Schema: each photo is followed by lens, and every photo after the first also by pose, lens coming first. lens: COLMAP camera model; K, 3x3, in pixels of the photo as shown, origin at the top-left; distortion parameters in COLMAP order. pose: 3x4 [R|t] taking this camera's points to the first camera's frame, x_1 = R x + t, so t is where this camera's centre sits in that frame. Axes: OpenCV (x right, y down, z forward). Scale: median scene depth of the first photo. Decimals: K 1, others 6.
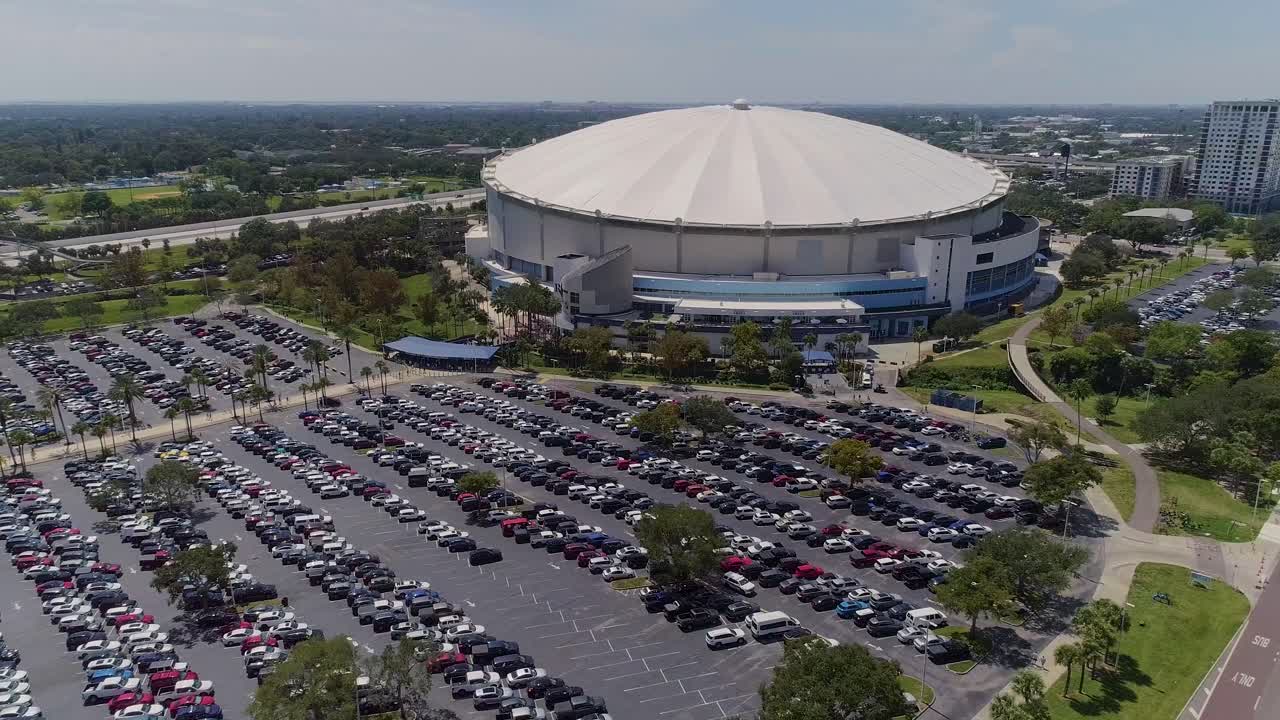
lens RADIAL K [[873.6, 0, 640.0], [0, 873.6, 360.0], [0, 0, 1]] dist [-0.002452, 0.000041]
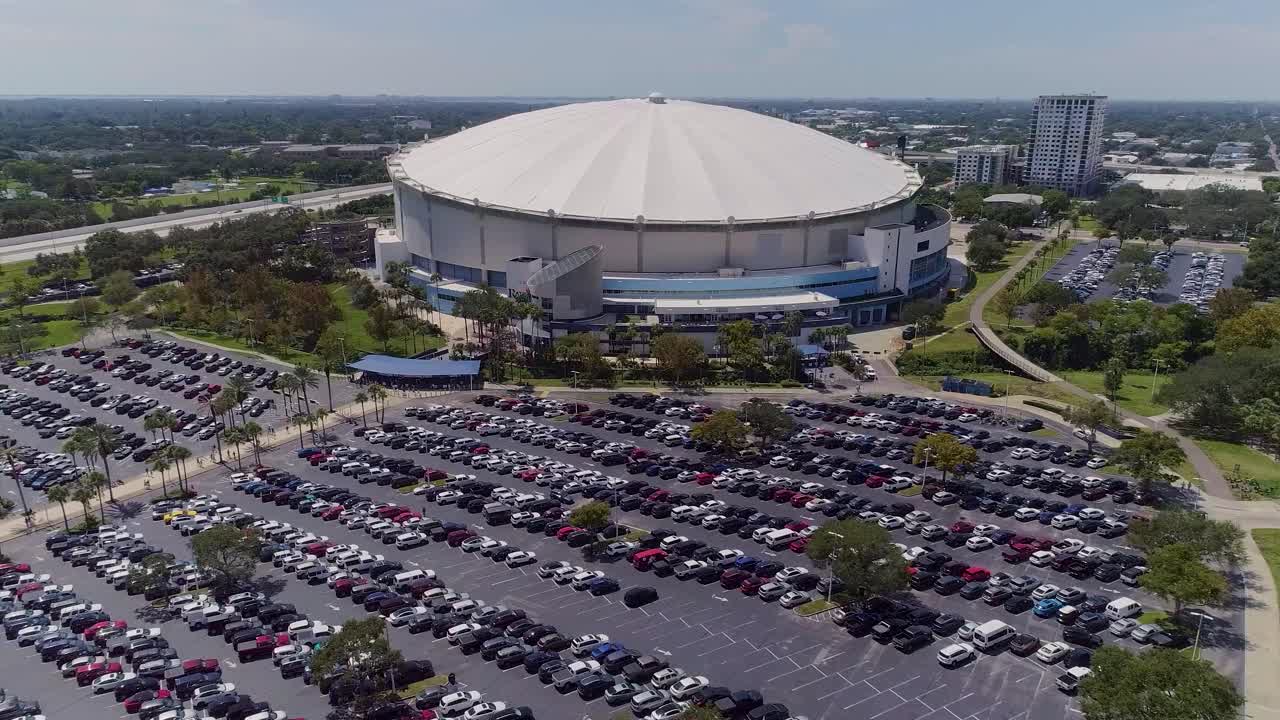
lens RADIAL K [[873.6, 0, 640.0], [0, 873.6, 360.0], [0, 0, 1]] dist [-0.002452, 0.000041]
pose [[0.976103, -0.061766, 0.208345, -0.184327], [0.060412, 0.998091, 0.012862, -0.016854], [-0.208741, 0.000031, 0.977971, 0.058344]]
